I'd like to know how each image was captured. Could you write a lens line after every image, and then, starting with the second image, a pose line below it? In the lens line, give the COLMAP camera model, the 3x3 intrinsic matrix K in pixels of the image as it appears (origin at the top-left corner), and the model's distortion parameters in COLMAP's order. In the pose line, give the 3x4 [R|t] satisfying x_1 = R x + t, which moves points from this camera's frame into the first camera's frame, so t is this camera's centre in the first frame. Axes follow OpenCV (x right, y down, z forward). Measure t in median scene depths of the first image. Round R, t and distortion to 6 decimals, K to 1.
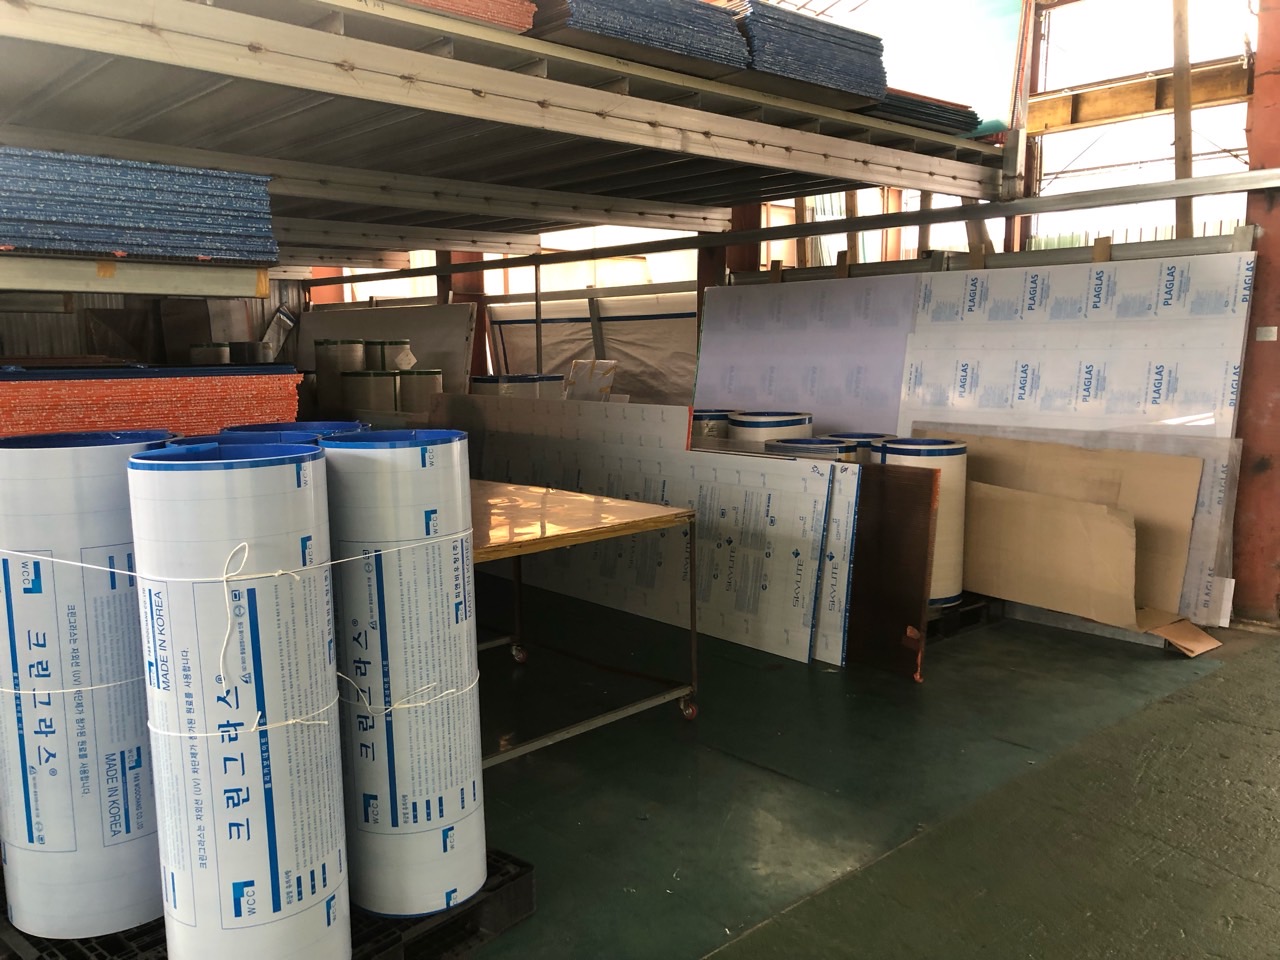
lens RADIAL K [[1051.7, 0, 643.2], [0, 1051.7, 487.3], [0, 0, 1]] dist [0.035304, -0.036411]
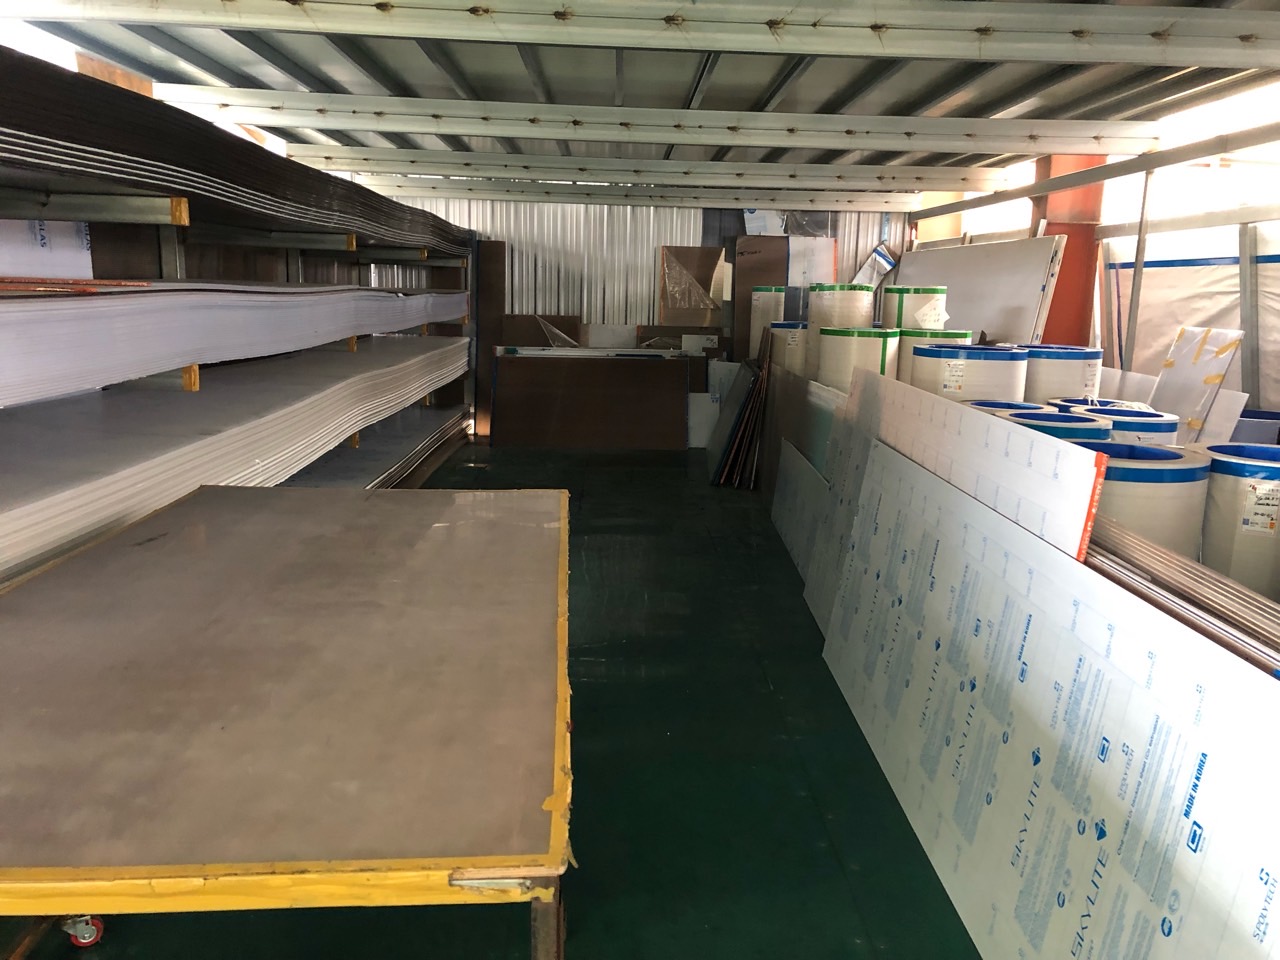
lens RADIAL K [[1051.7, 0, 673.7], [0, 1051.7, 488.7], [0, 0, 1]] dist [0.035304, -0.036411]
pose [[0.770756, 0.147294, -0.619870, 0.147759], [-0.118405, 0.989076, 0.087798, -0.069257], [0.626031, 0.005725, 0.779777, 0.496003]]
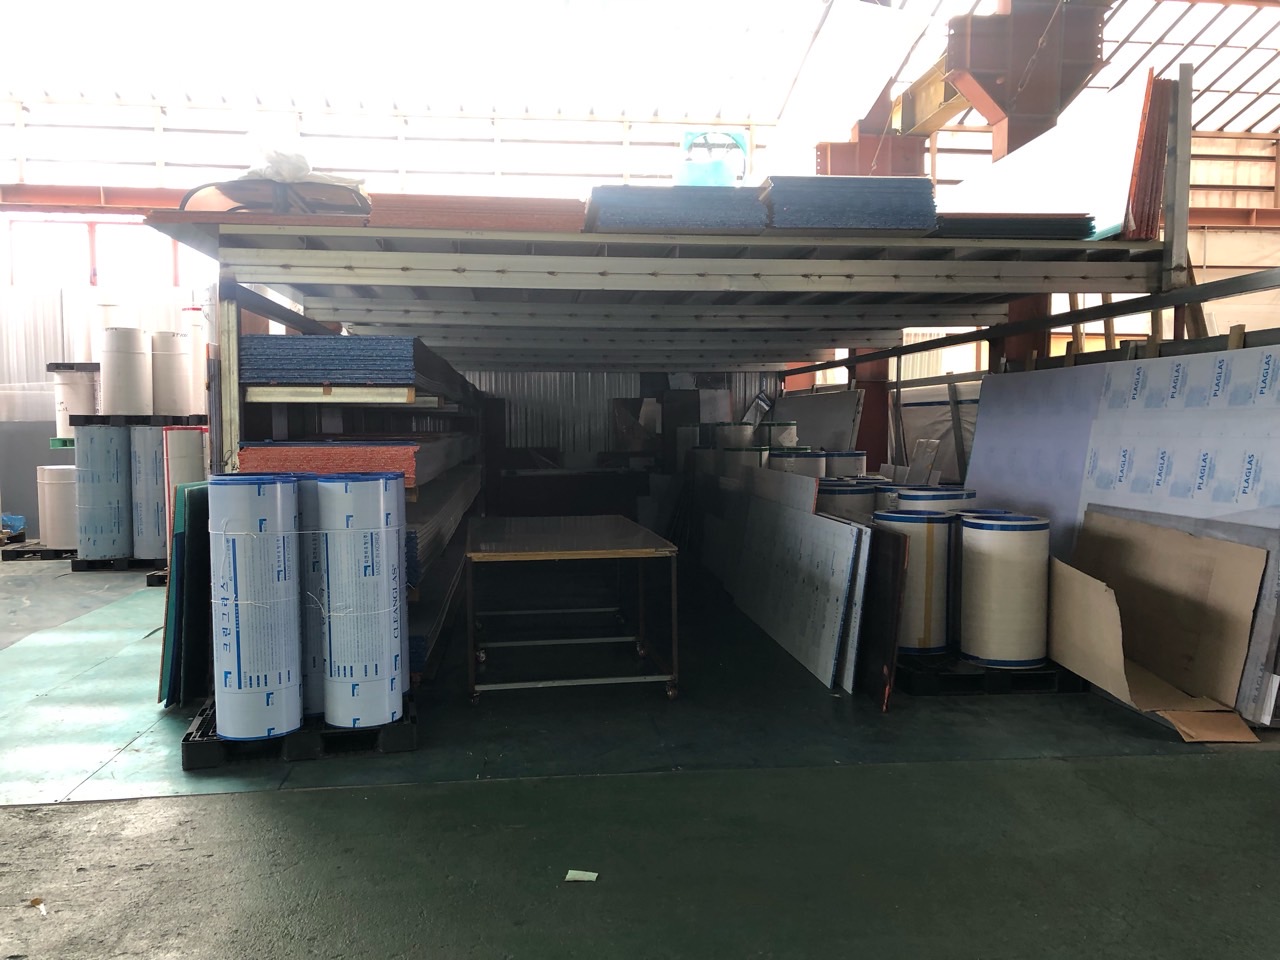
lens RADIAL K [[1051.7, 0, 650.1], [0, 1051.7, 491.8], [0, 0, 1]] dist [0.035304, -0.036411]
pose [[0.813508, 0.043015, -0.579961, 0.517293], [-0.081882, 0.995798, -0.040997, 0.004905], [0.575761, 0.080840, 0.813612, -0.104211]]
